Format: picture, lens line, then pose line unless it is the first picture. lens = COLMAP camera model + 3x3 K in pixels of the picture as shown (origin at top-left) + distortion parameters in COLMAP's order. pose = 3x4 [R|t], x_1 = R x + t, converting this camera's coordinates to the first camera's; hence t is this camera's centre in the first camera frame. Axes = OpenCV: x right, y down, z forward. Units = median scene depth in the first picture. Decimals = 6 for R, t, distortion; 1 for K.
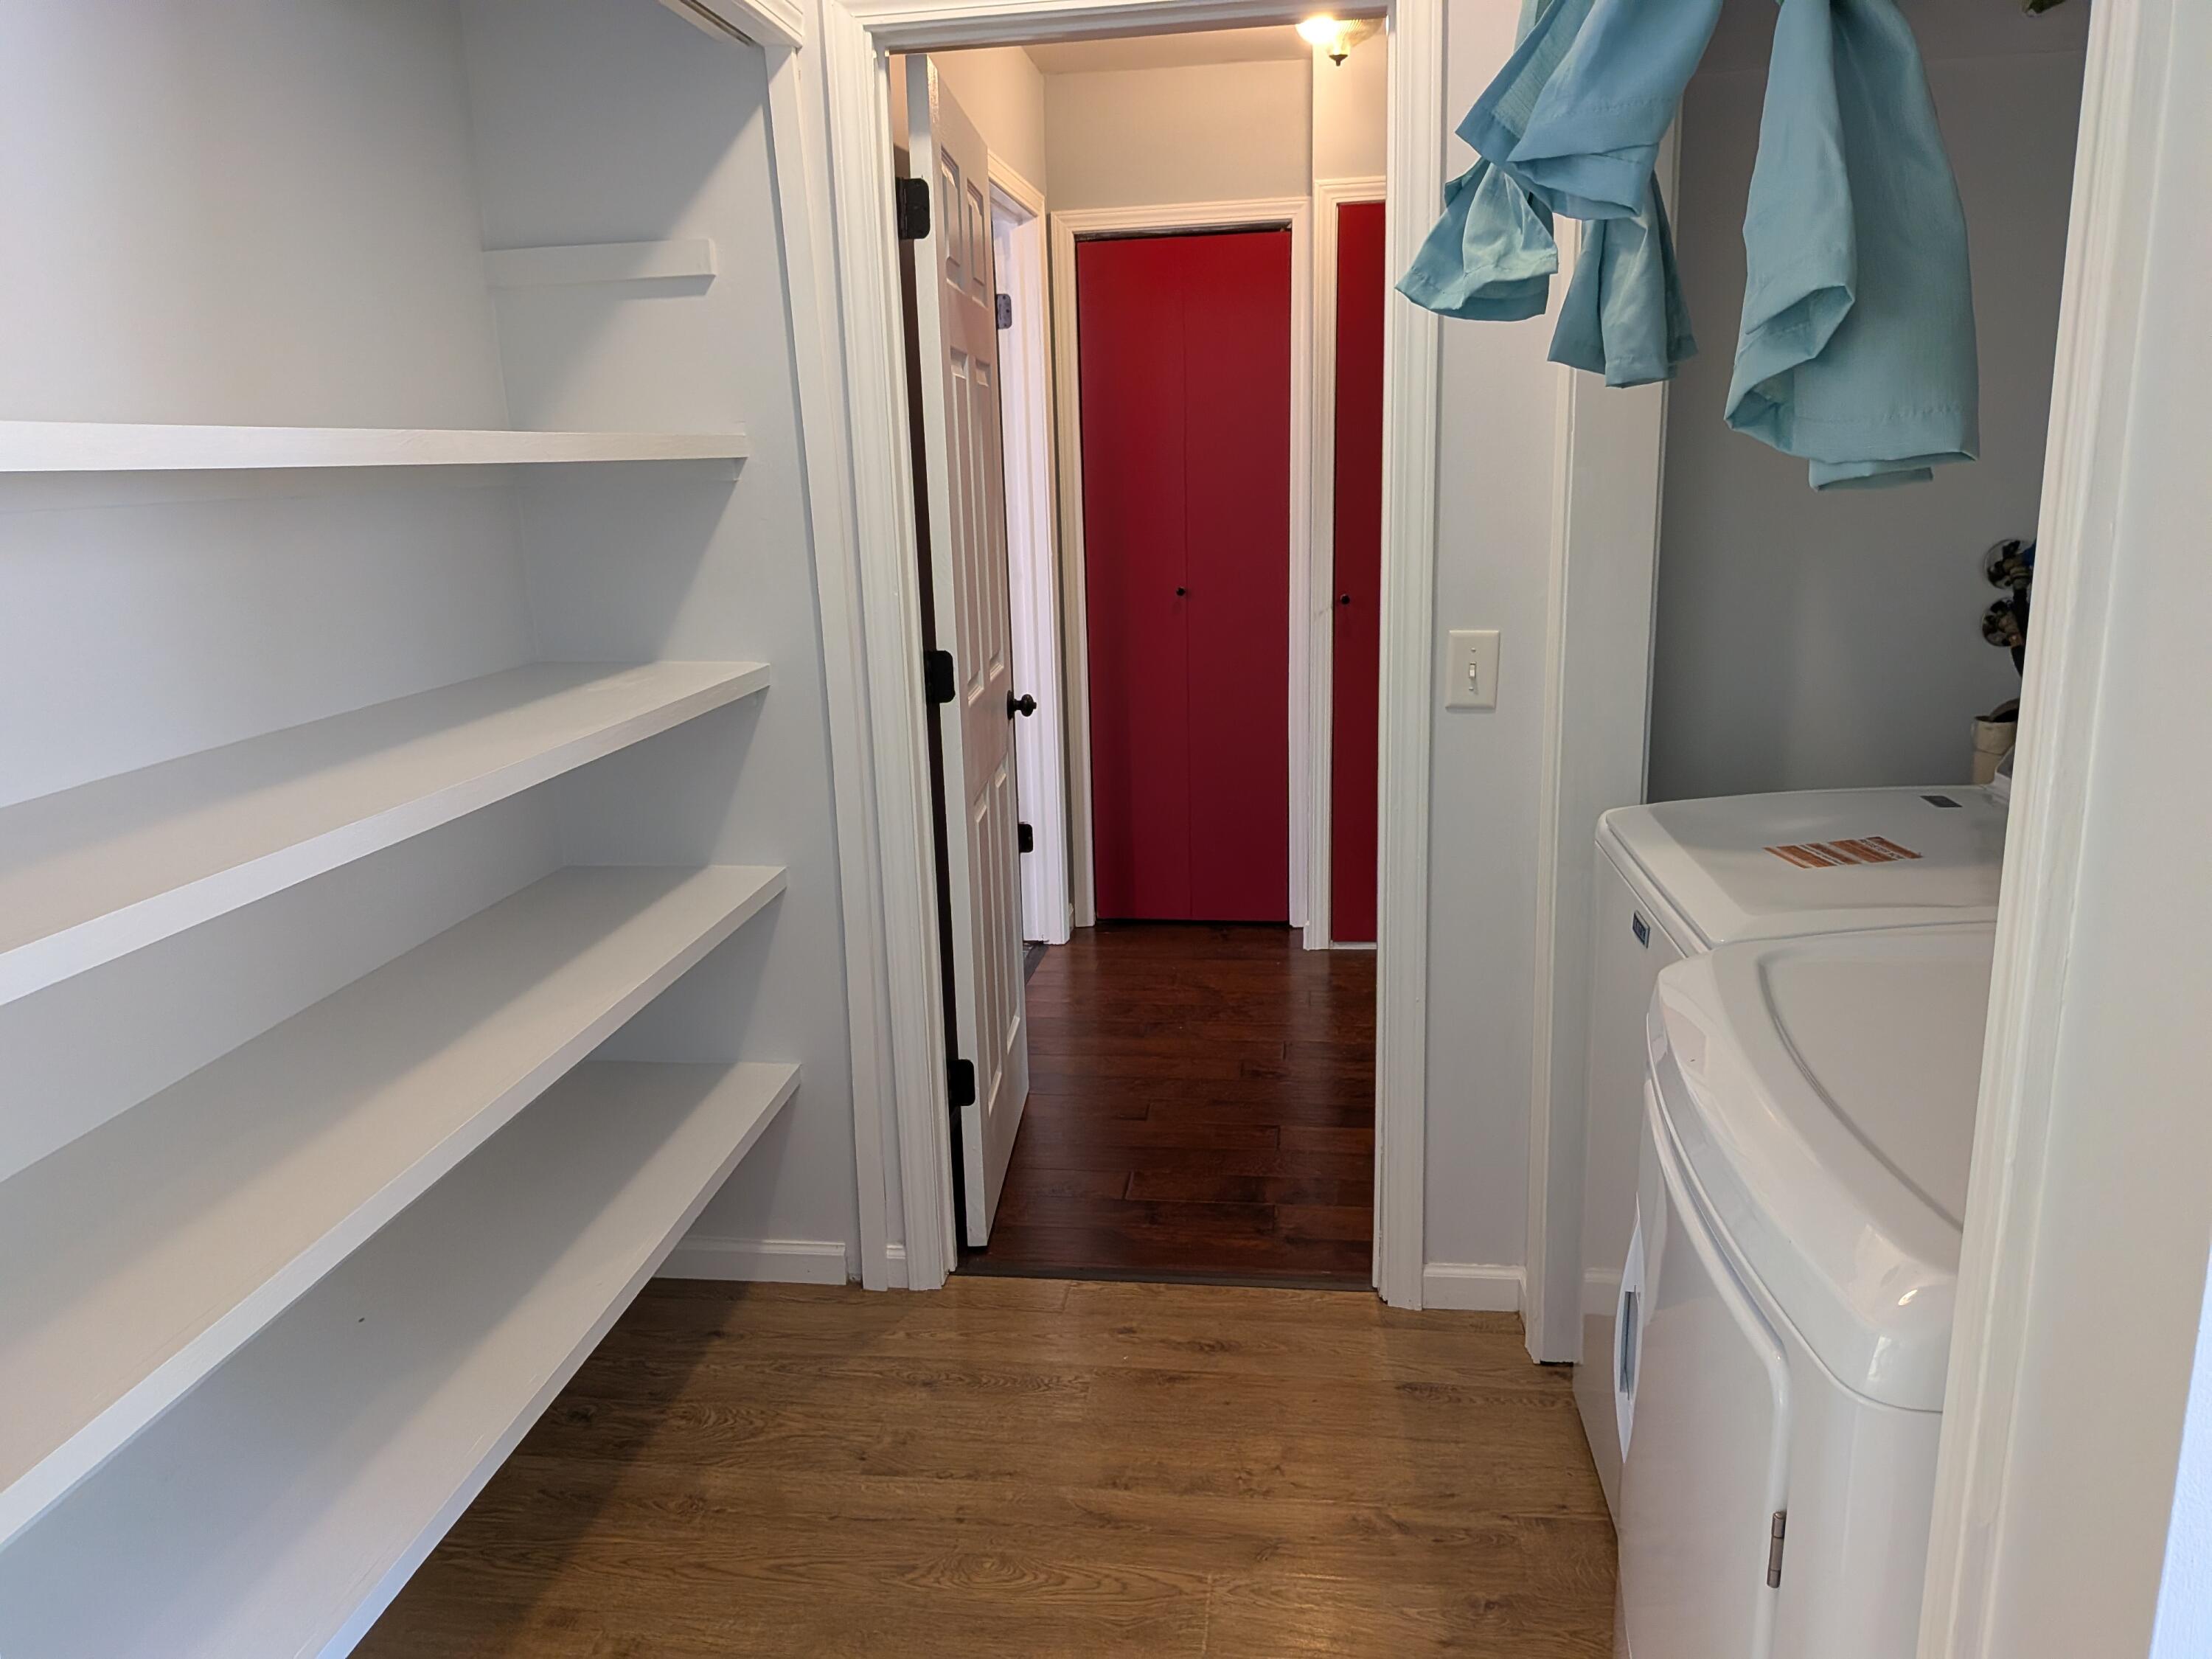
lens RADIAL K [[1571.5, 0, 1094.9], [0, 1571.5, 832.8], [0, 0, 1]] dist [0.063213, -0.075388]
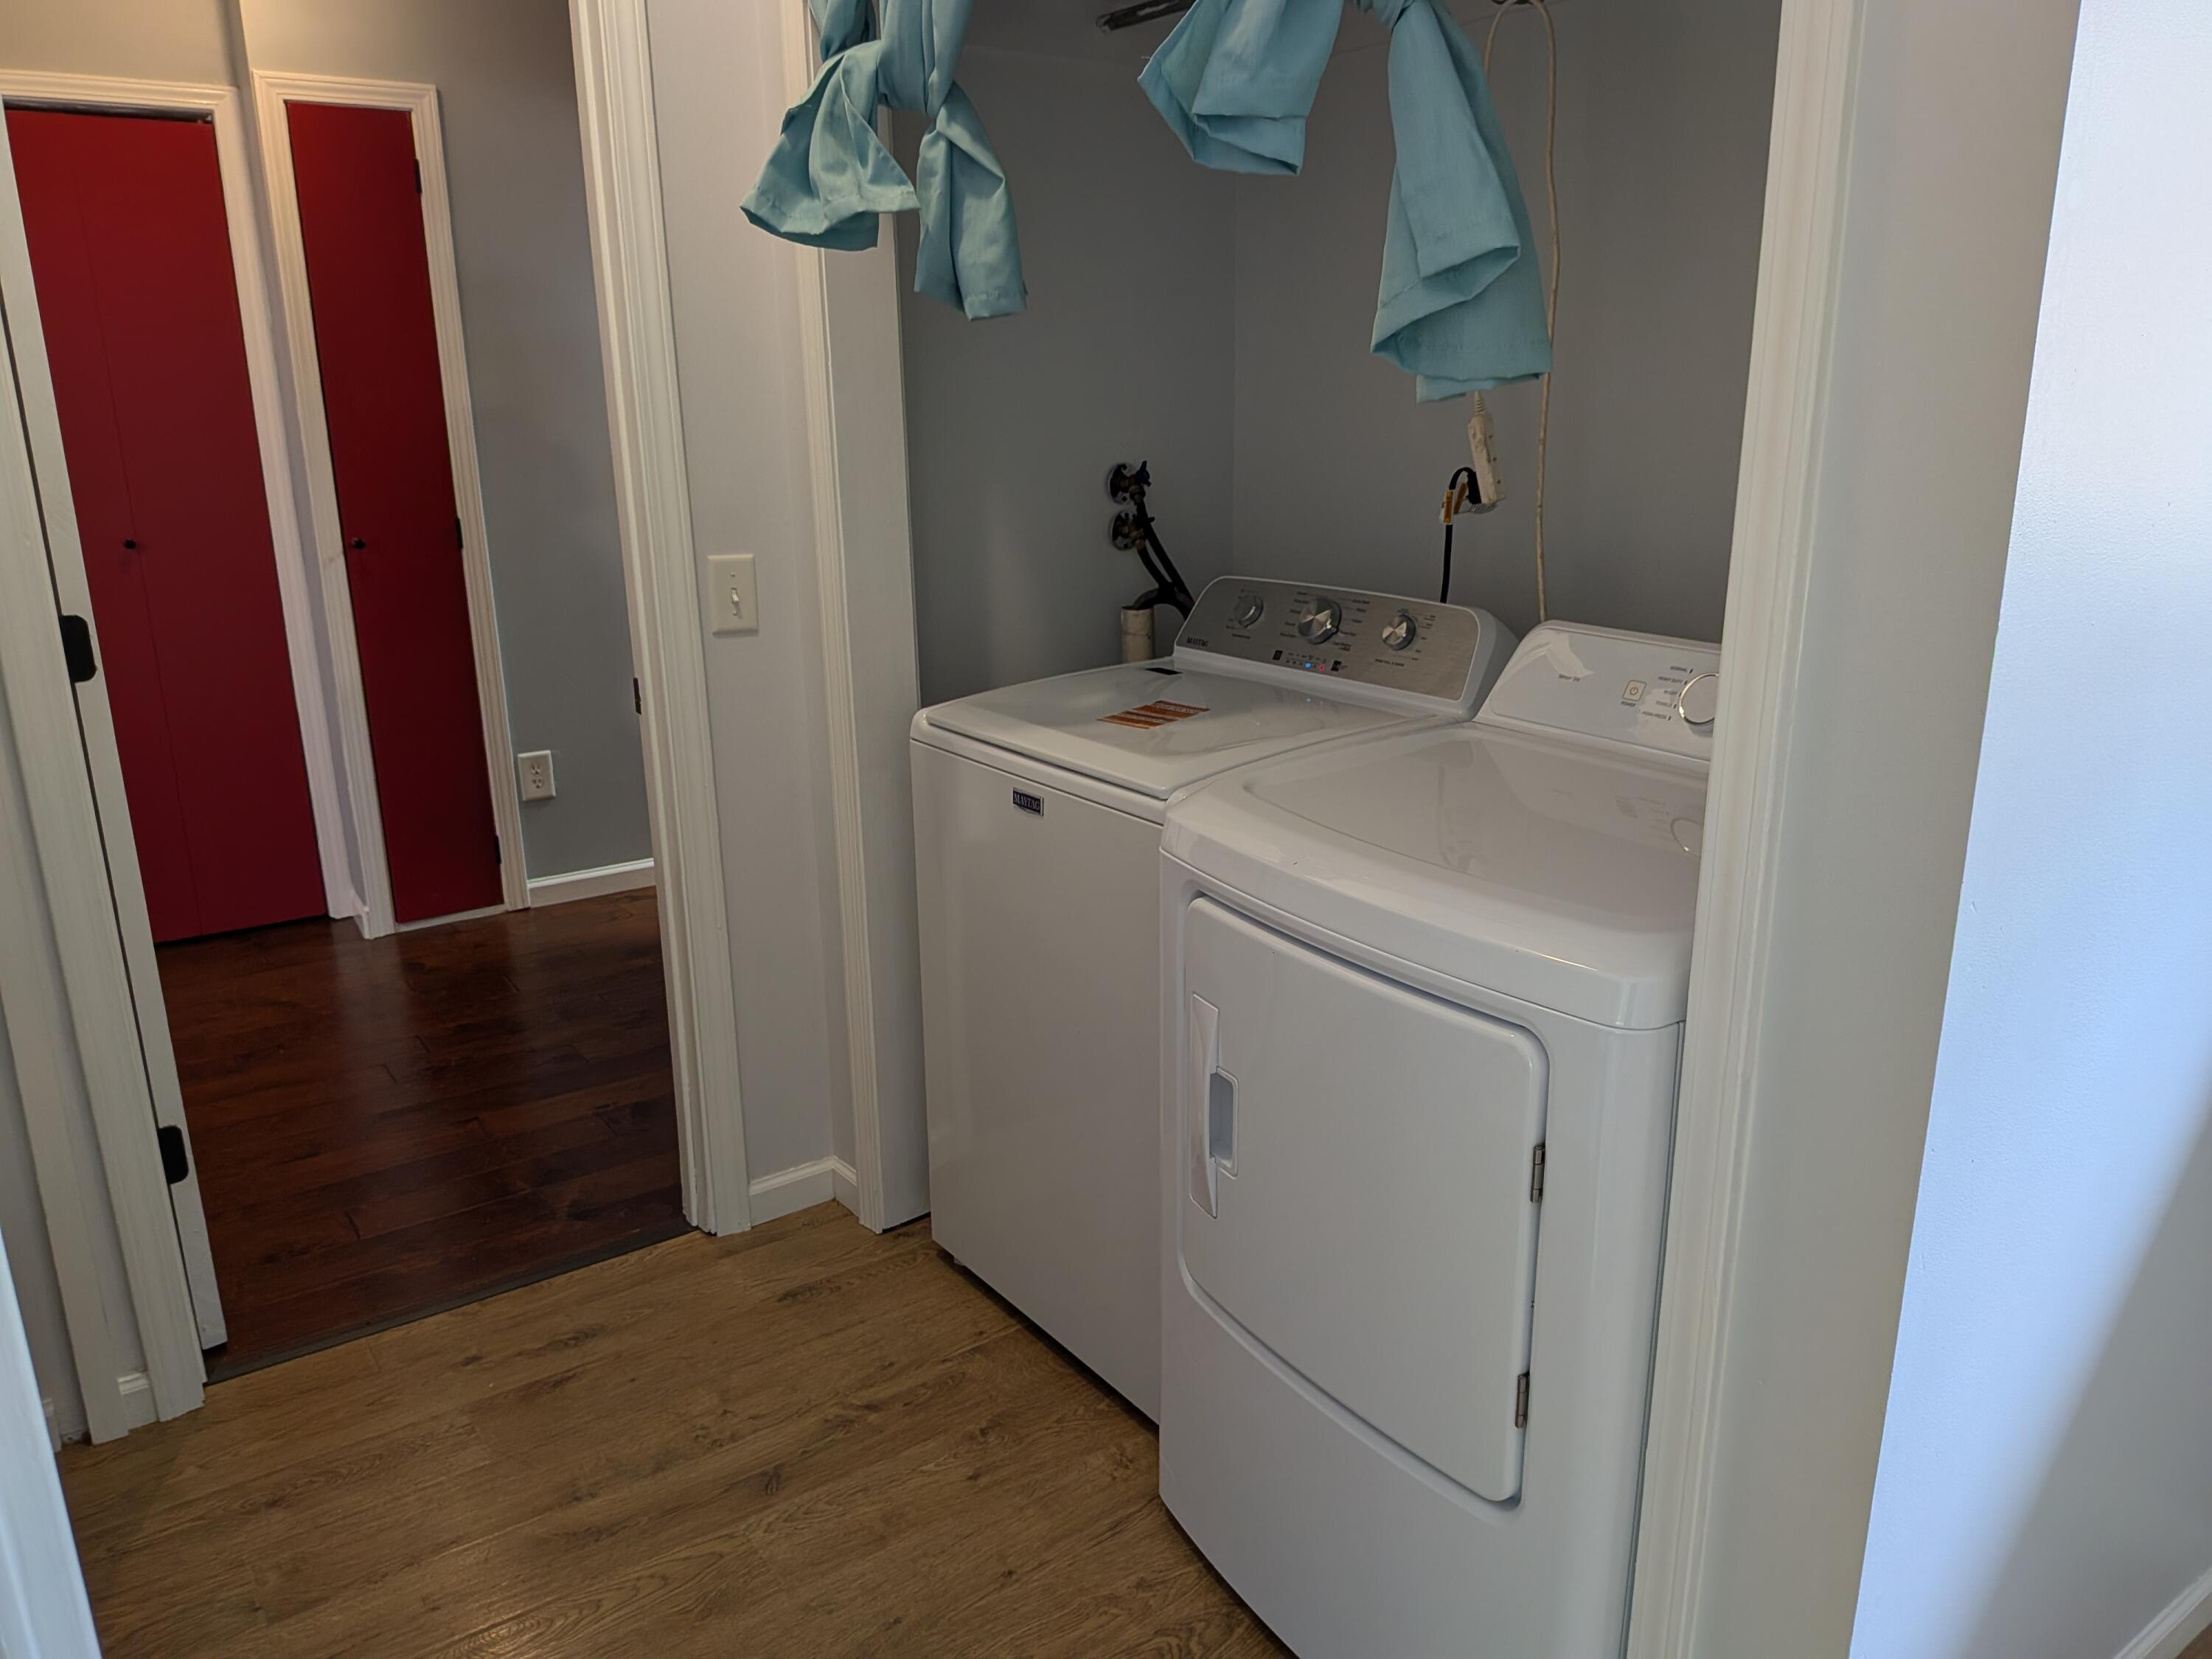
lens RADIAL K [[1571.5, 0, 1115.5], [0, 1571.5, 816.0], [0, 0, 1]] dist [0.063213, -0.075388]
pose [[0.739692, -0.156367, 0.654526, -0.274390], [0.142366, 0.986976, 0.074899, -0.003851], [-0.657714, 0.037780, 0.752320, 0.079799]]
